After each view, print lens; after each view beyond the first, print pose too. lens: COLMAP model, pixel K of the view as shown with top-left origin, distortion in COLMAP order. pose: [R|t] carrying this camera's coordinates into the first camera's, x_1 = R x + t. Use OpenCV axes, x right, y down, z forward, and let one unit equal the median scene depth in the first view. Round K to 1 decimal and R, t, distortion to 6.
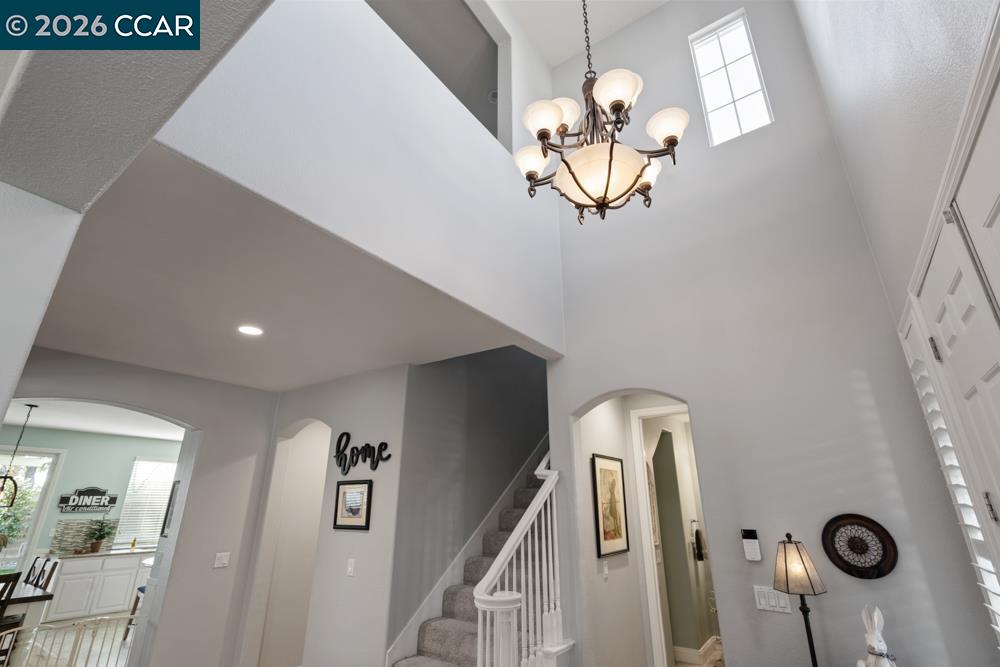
lens RADIAL K [[455.5, 0, 501.1], [0, 455.5, 330.2], [0, 0, 1]] dist [-0.002928, -0.000482]
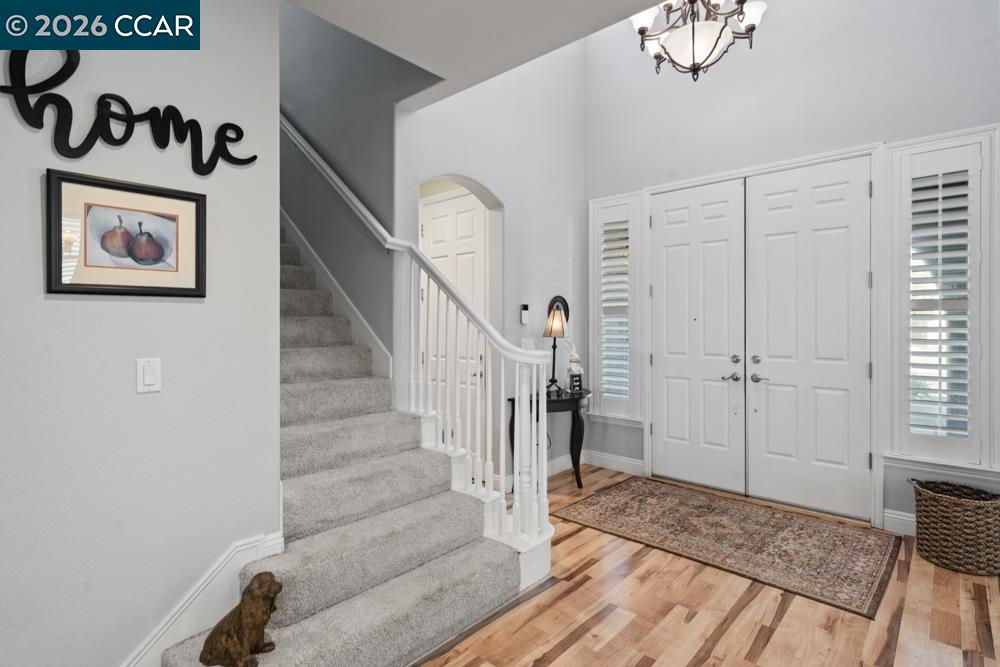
lens RADIAL K [[498.5, 0, 502.0], [0, 498.5, 323.8], [0, 0, 1]] dist [-0.019257, 0.000001]
pose [[0.108982, -0.003918, 0.994036, -0.736186], [-0.349509, 0.935991, 0.042007, 0.322804], [-0.930573, -0.352003, 0.100637, 0.628114]]
